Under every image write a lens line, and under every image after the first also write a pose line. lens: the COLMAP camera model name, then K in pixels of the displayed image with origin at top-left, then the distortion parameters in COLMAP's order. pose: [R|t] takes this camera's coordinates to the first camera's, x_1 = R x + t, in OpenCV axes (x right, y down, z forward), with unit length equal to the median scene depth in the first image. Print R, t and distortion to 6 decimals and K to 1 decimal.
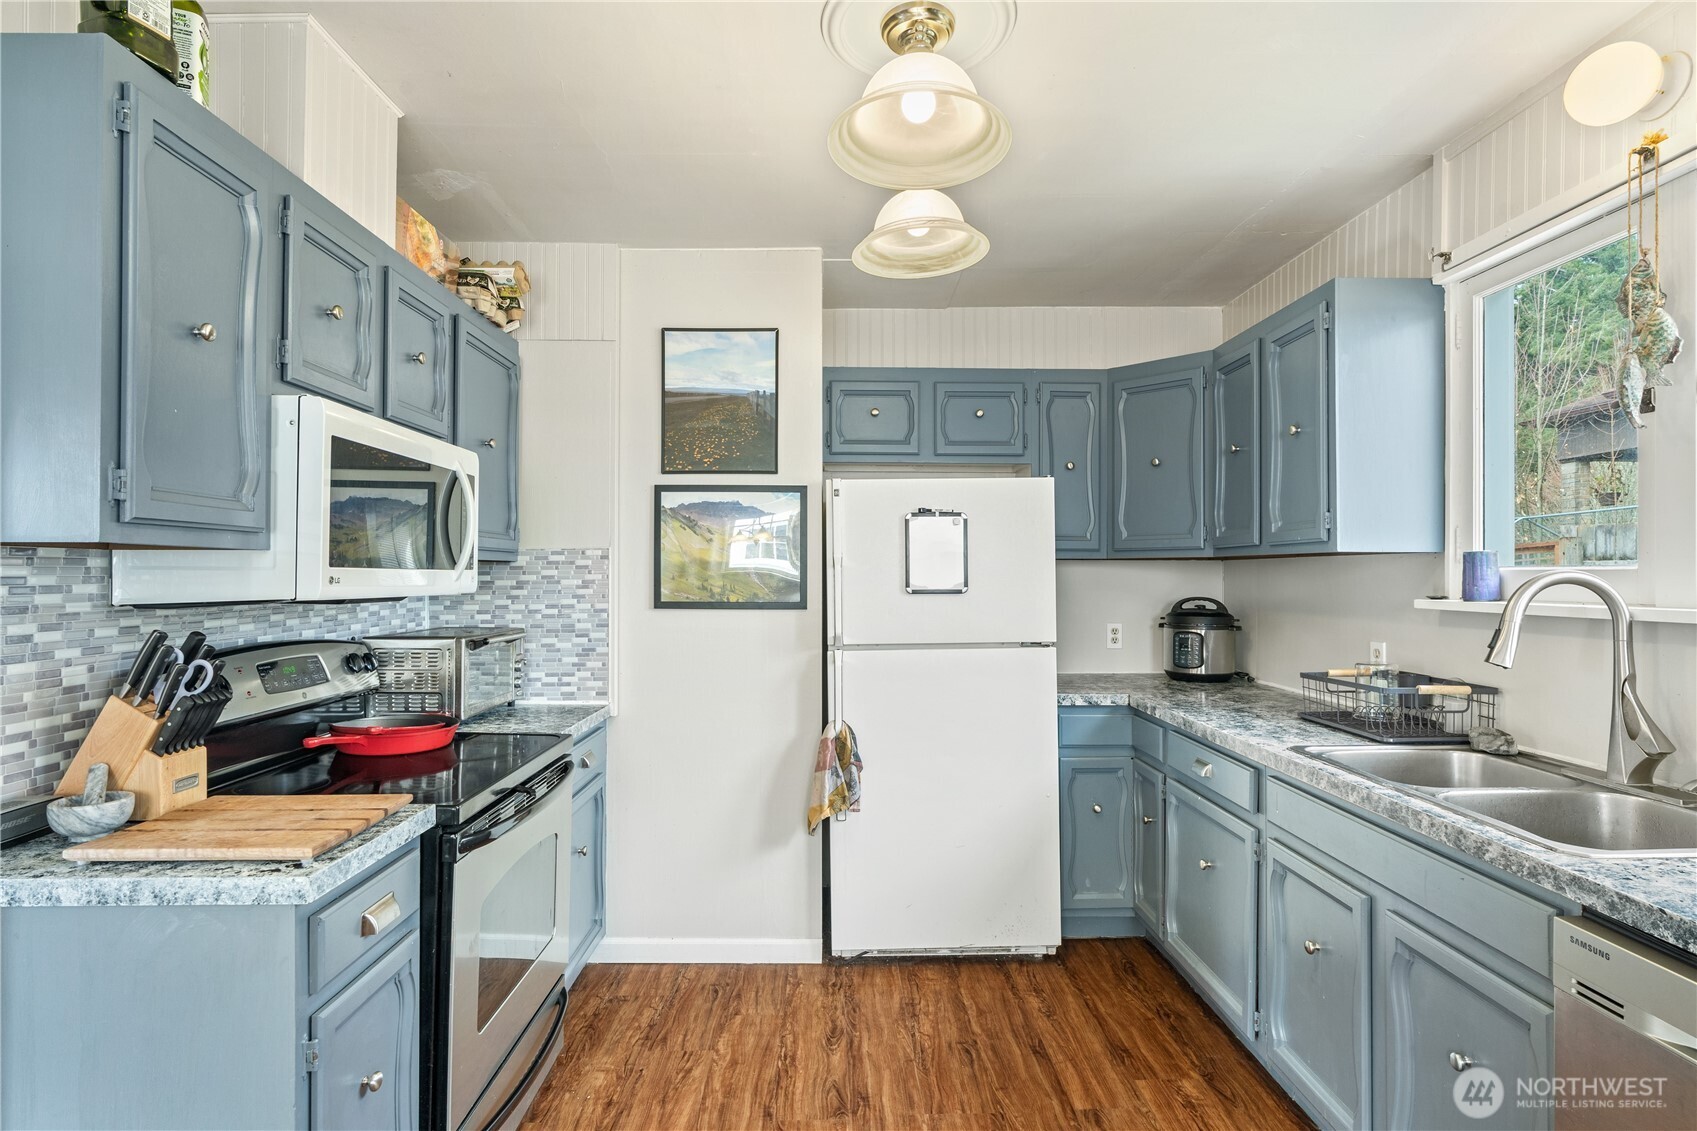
lens RADIAL K [[851.3, 0, 854.8], [0, 851.3, 569.1], [0, 0, 1]] dist [-0.004007, 0.002689]
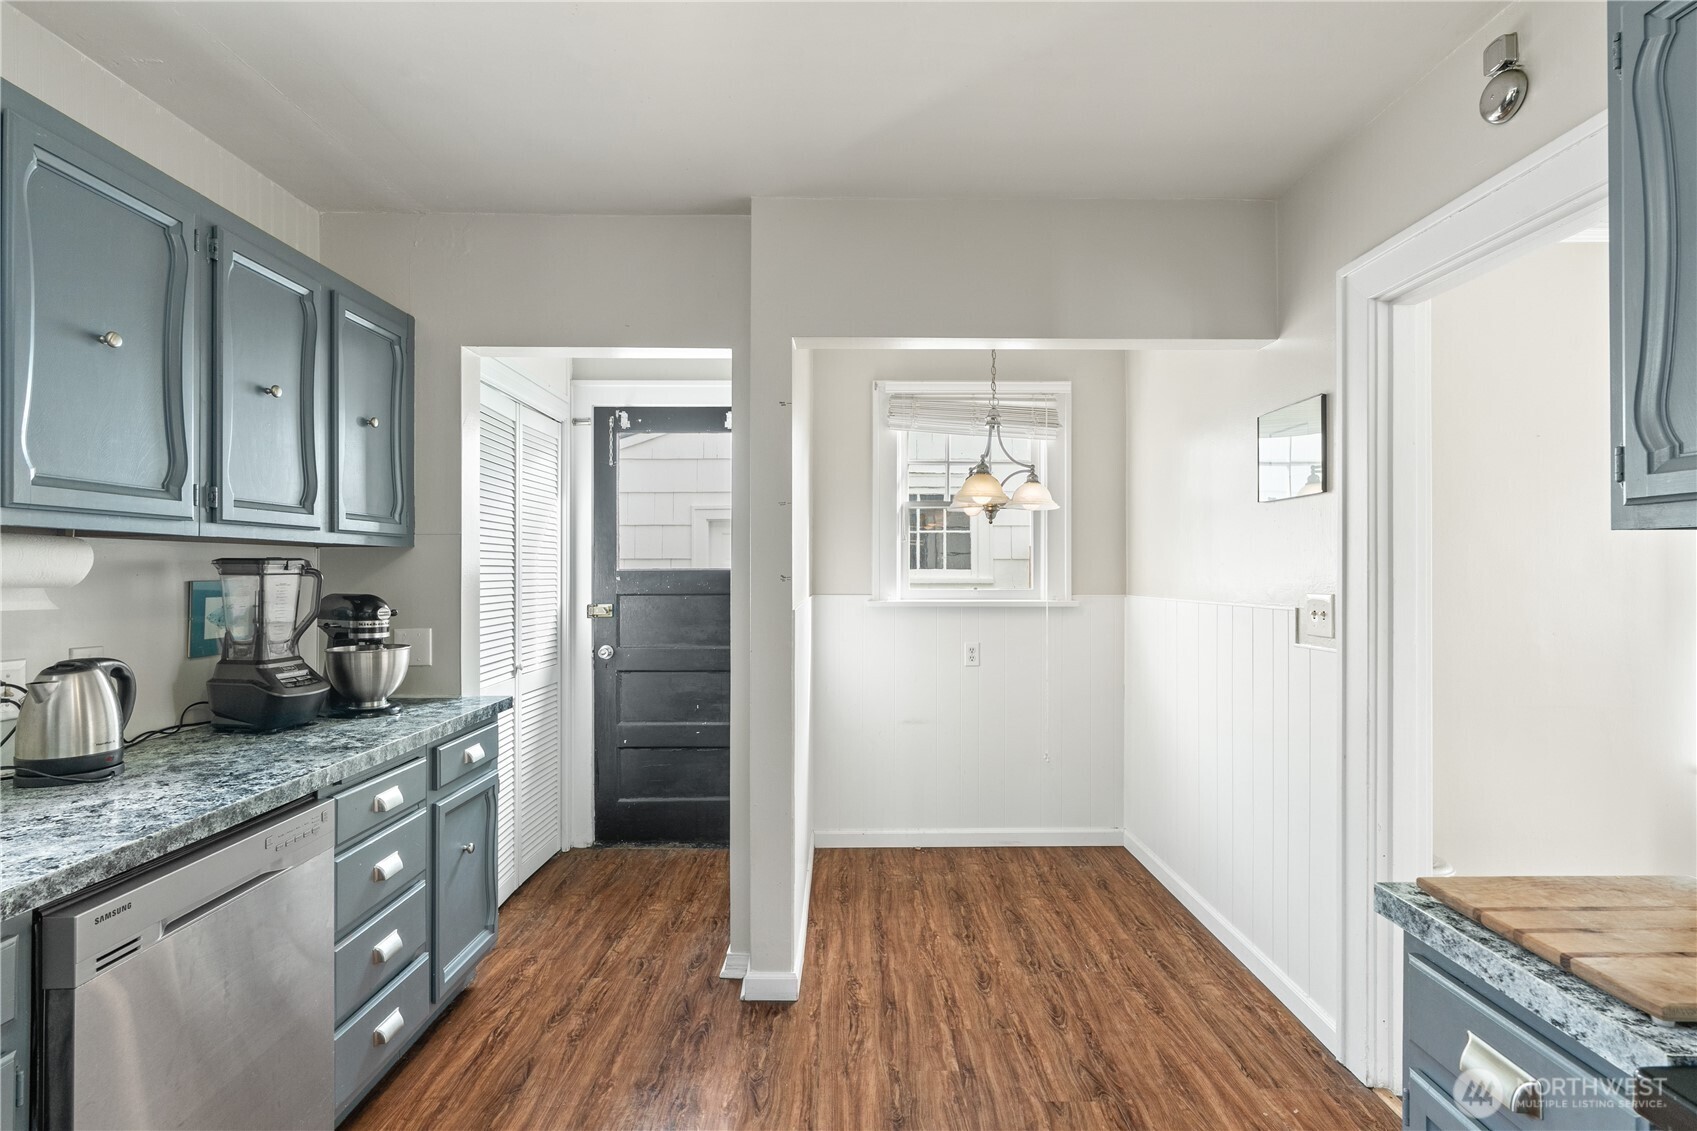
lens RADIAL K [[796.7, 0, 844.2], [0, 796.7, 570.1], [0, 0, 1]] dist [0.001375, 0.000366]
pose [[-0.999441, -0.004116, 0.033174, -0.037922], [-0.004373, 0.999961, -0.007684, 0.010862], [-0.033141, -0.007824, -0.999420, 0.978083]]
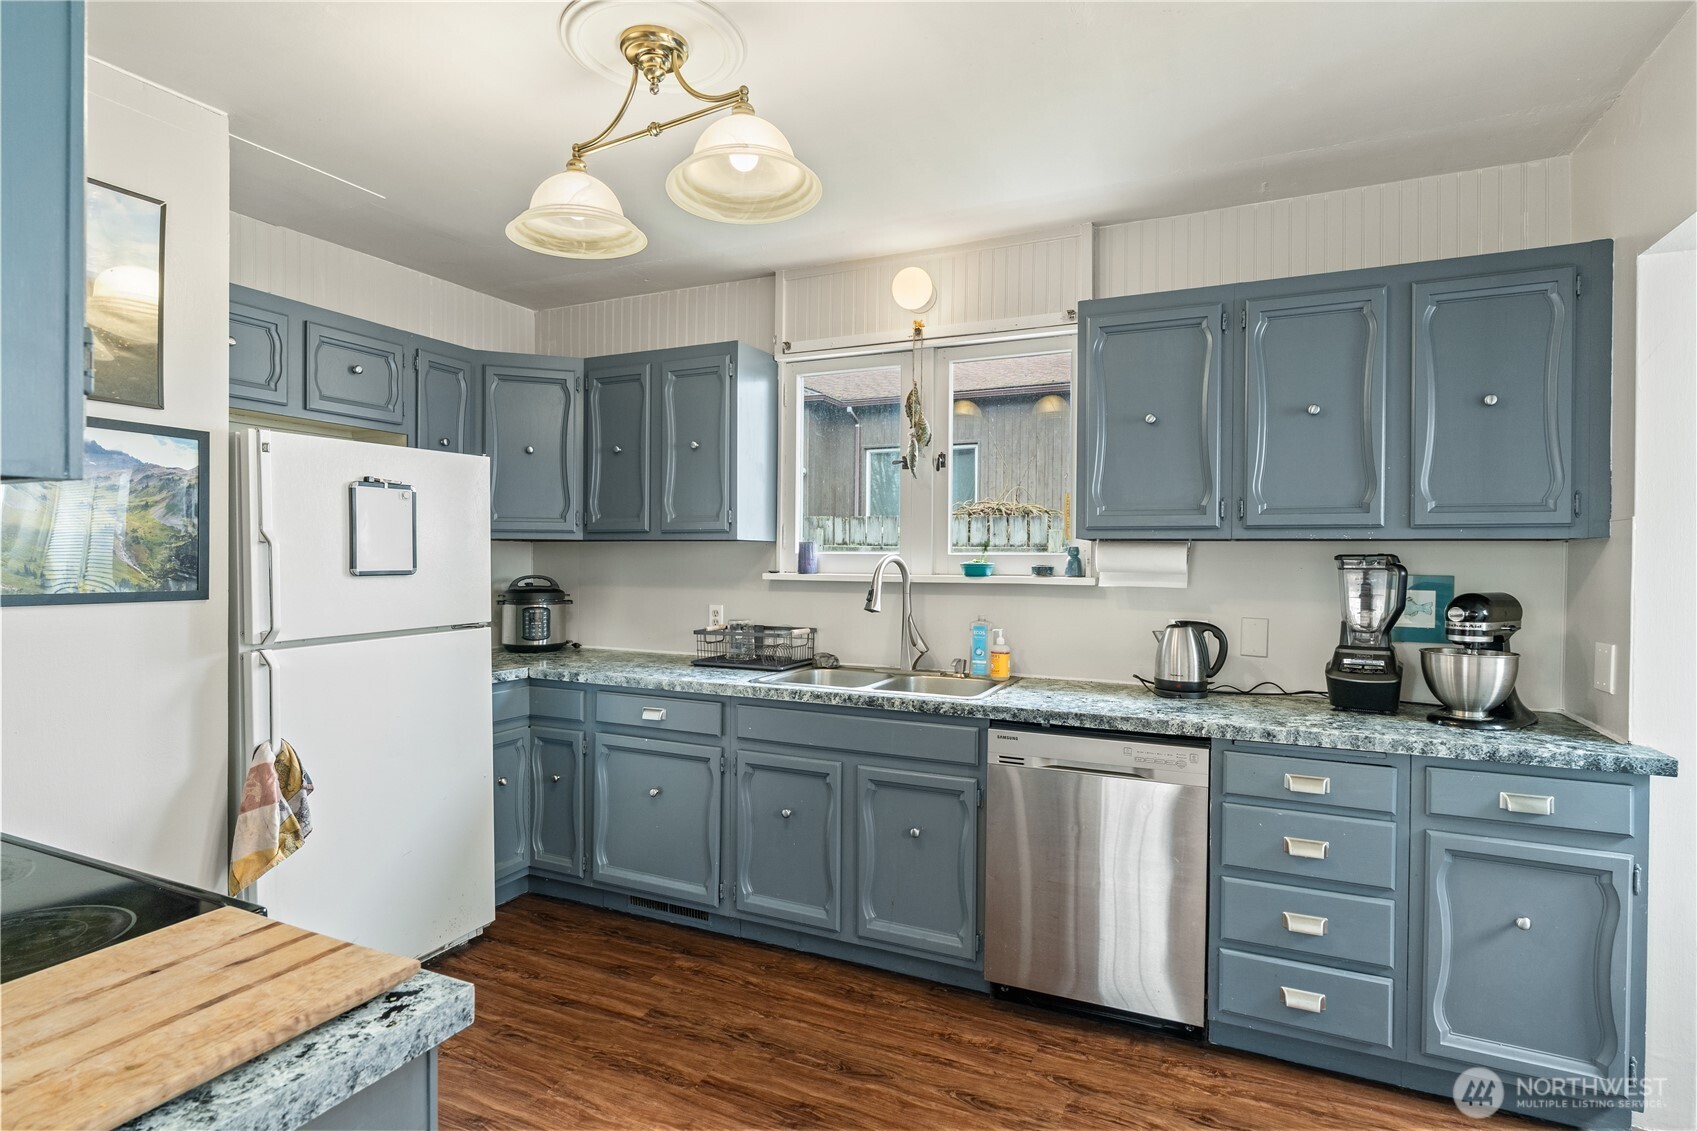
lens RADIAL K [[851.3, 0, 856.8], [0, 851.3, 563.8], [0, 0, 1]] dist [-0.004007, 0.002689]
pose [[0.441271, -0.004410, 0.897363, -0.576479], [-0.012491, 0.999861, 0.011056, 0.001178], [-0.897287, -0.016088, 0.441154, 0.209213]]
